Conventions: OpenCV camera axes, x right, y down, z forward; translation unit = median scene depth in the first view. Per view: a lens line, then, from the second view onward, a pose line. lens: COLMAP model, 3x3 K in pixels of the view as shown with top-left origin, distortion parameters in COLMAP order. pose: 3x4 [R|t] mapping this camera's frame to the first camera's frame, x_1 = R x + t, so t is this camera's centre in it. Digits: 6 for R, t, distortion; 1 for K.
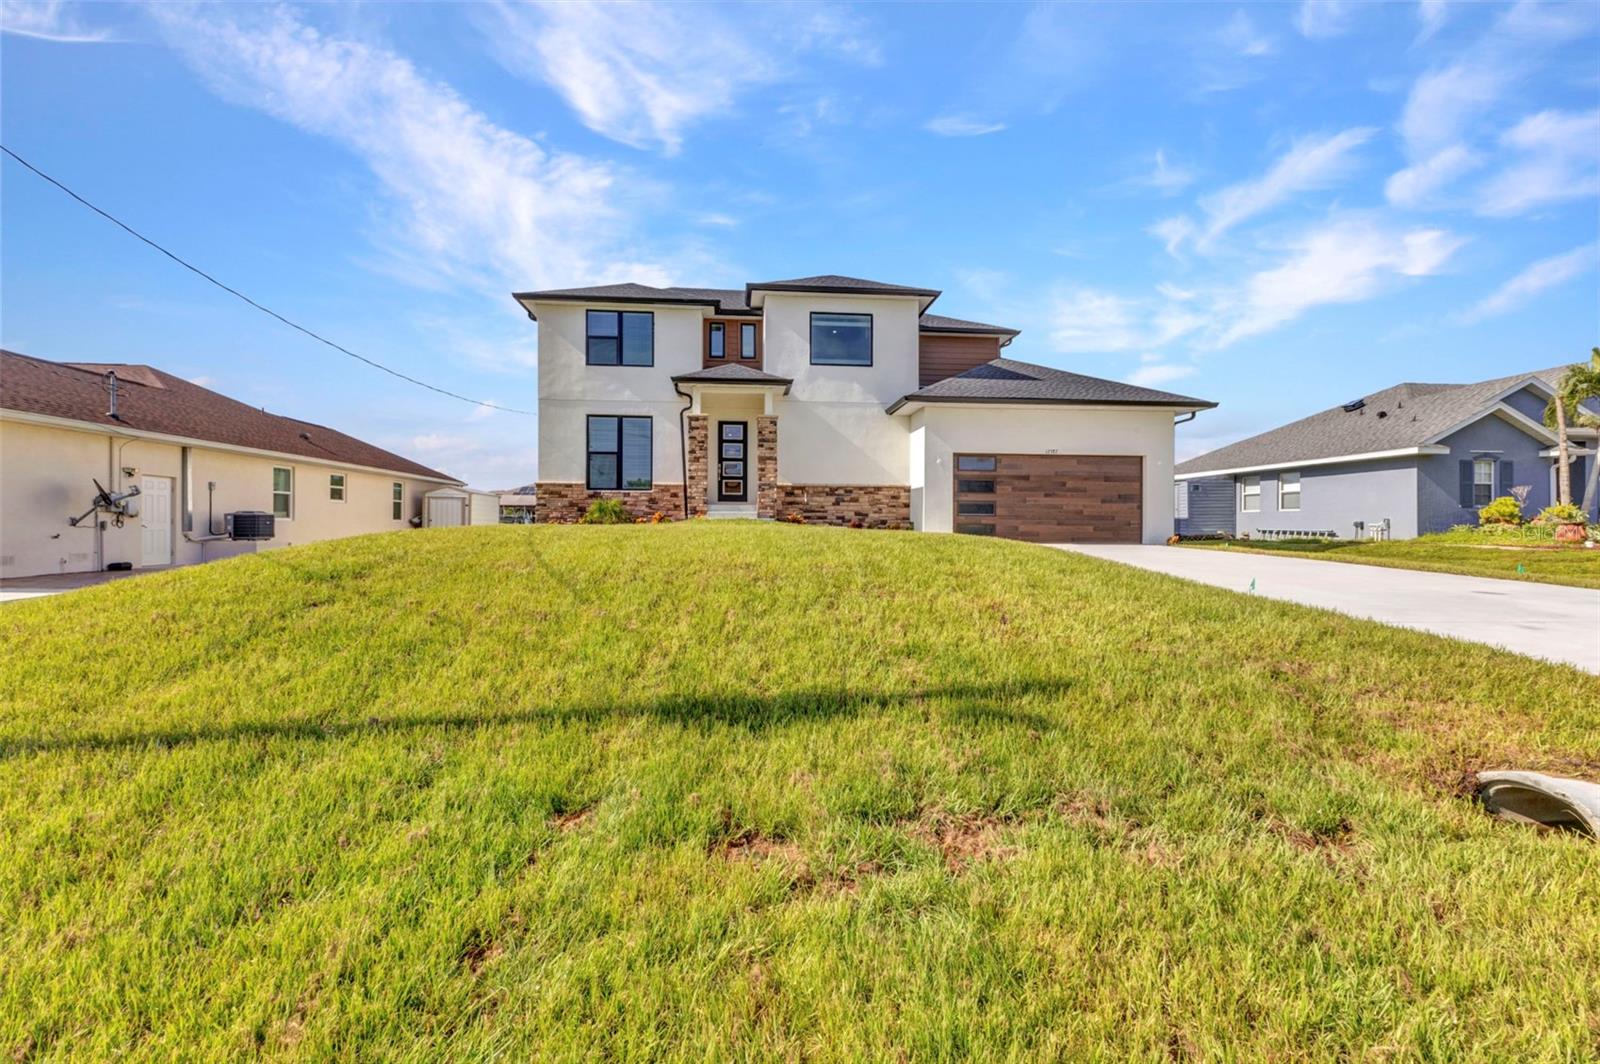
lens RADIAL K [[694.5, 0, 797.0], [0, 694.5, 522.8], [0, 0, 1]] dist [0.014051, -0.000106]
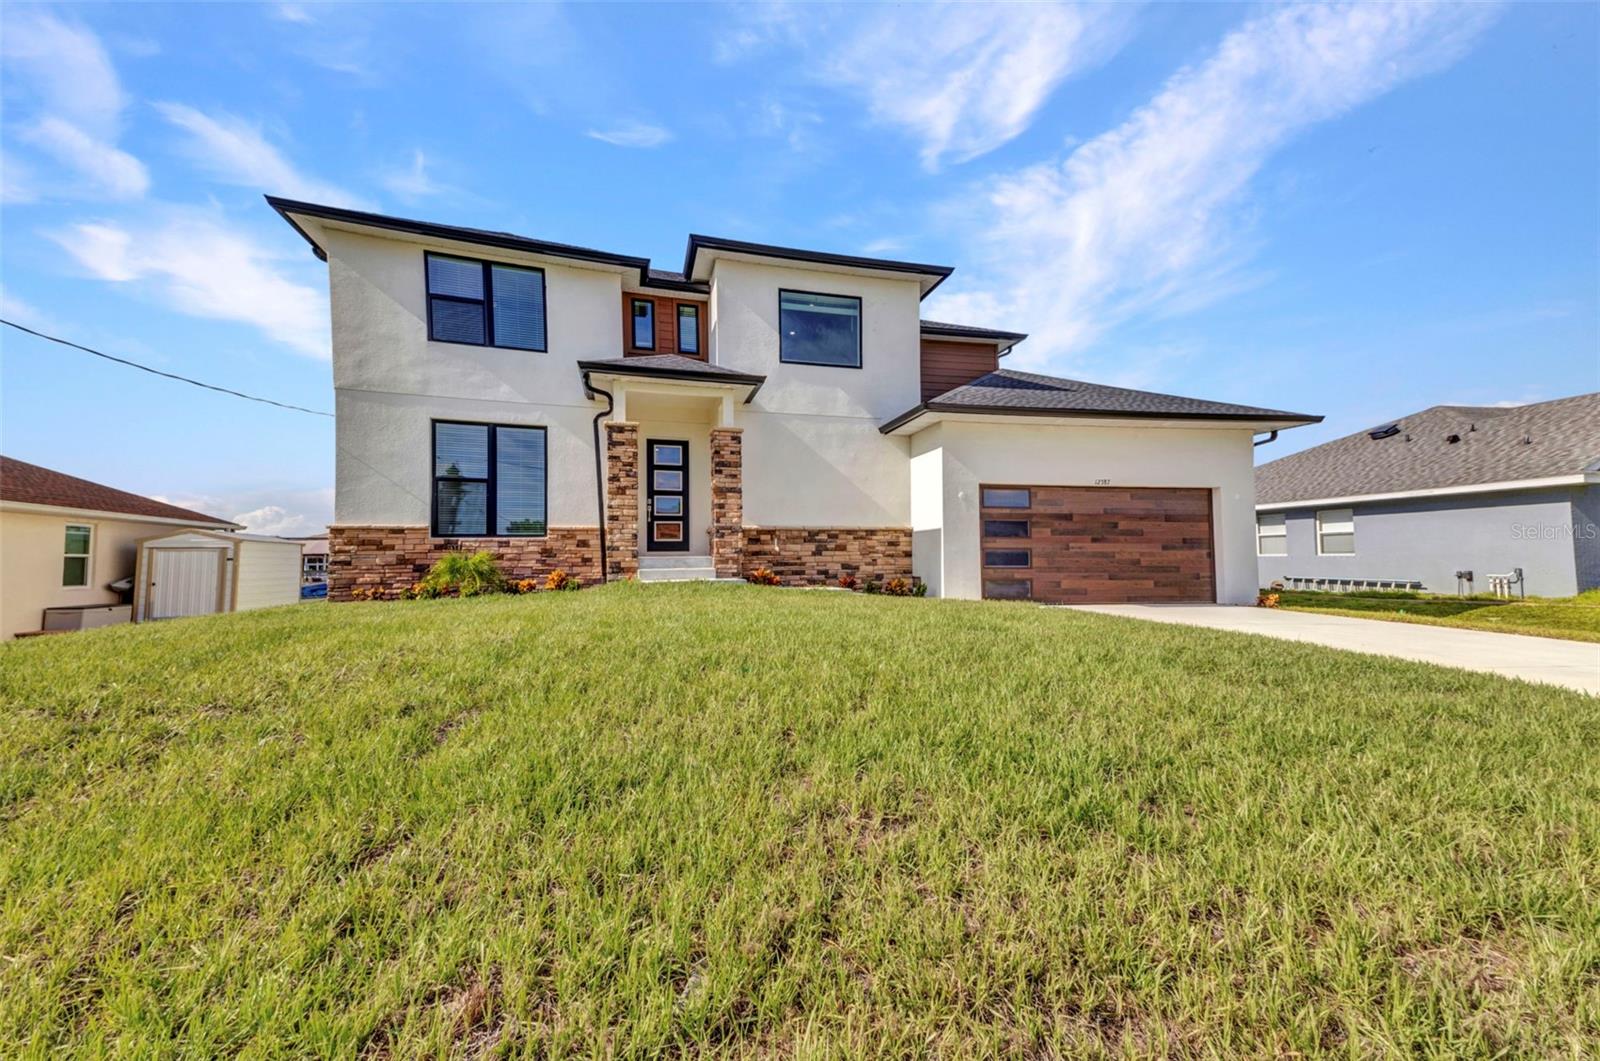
lens RADIAL K [[641.2, 0, 804.3], [0, 641.2, 531.7], [0, 0, 1]] dist [0.172949, 0.000022]
pose [[0.985003, -0.005736, 0.172441, -0.073906], [0.013324, 0.998991, -0.042881, -0.021350], [-0.172021, 0.044536, 0.984086, 0.335874]]
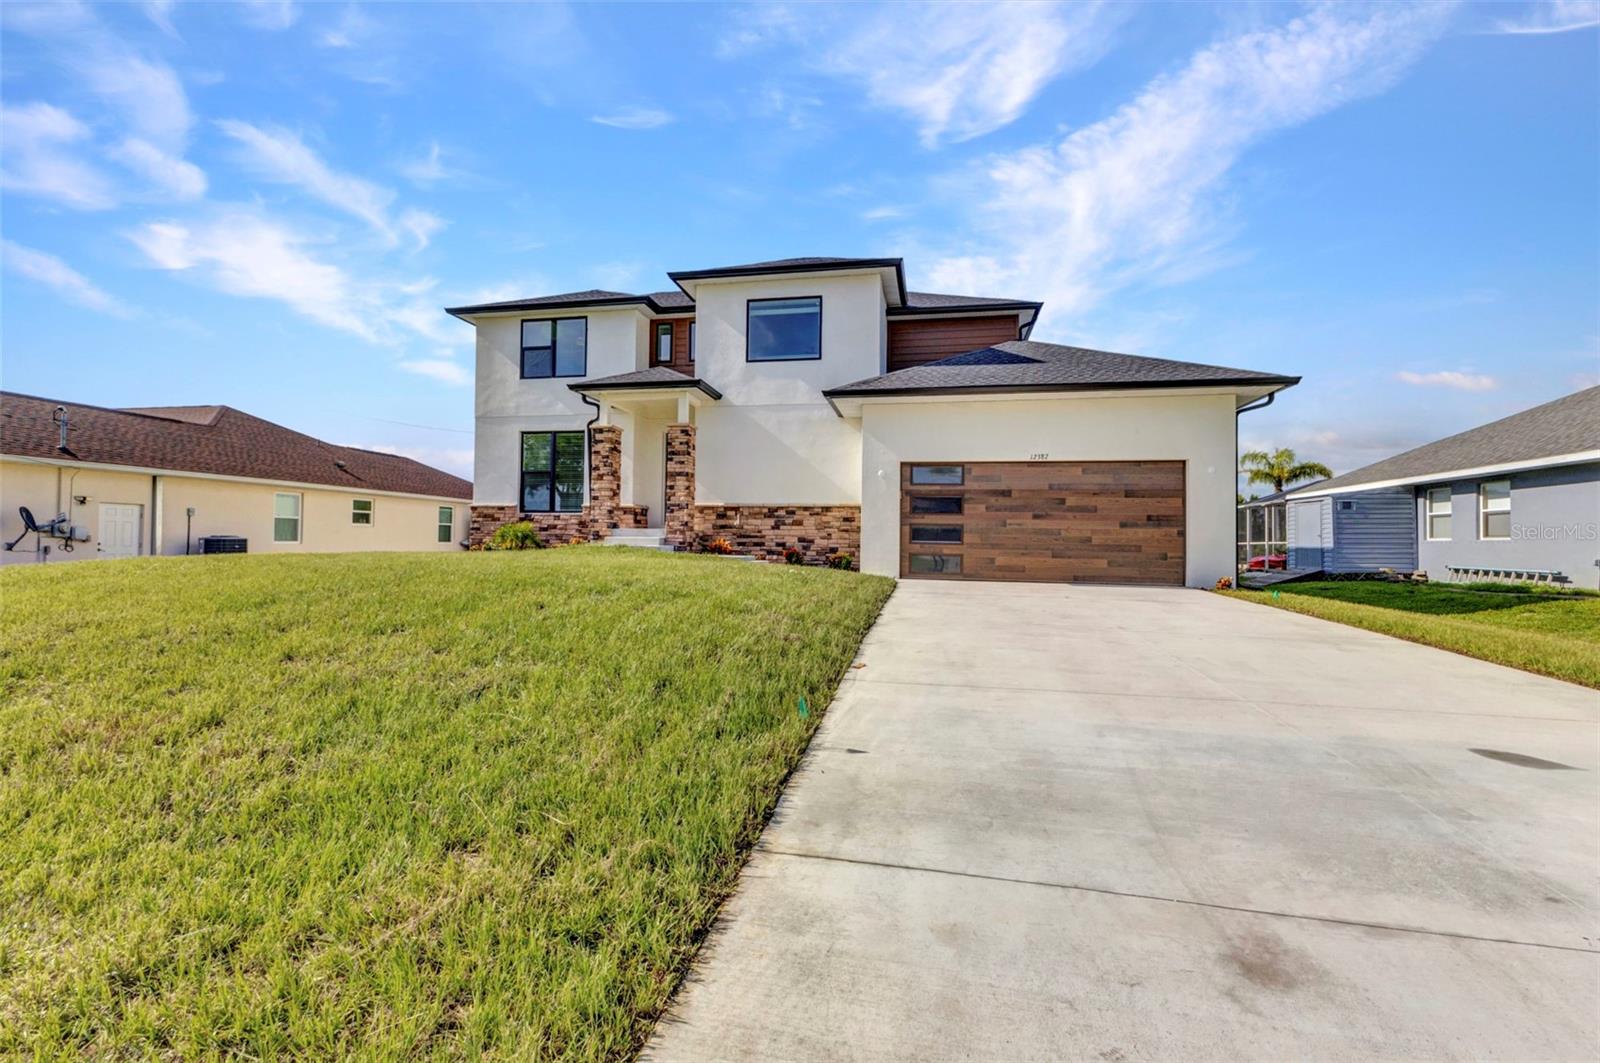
lens RADIAL K [[694.5, 0, 797.0], [0, 694.5, 522.3], [0, 0, 1]] dist [0.014051, -0.000106]
pose [[0.957533, -0.000991, -0.288324, 0.319782], [-0.008366, 0.999478, -0.031218, -0.008231], [0.288204, 0.032305, 0.957024, 0.219040]]
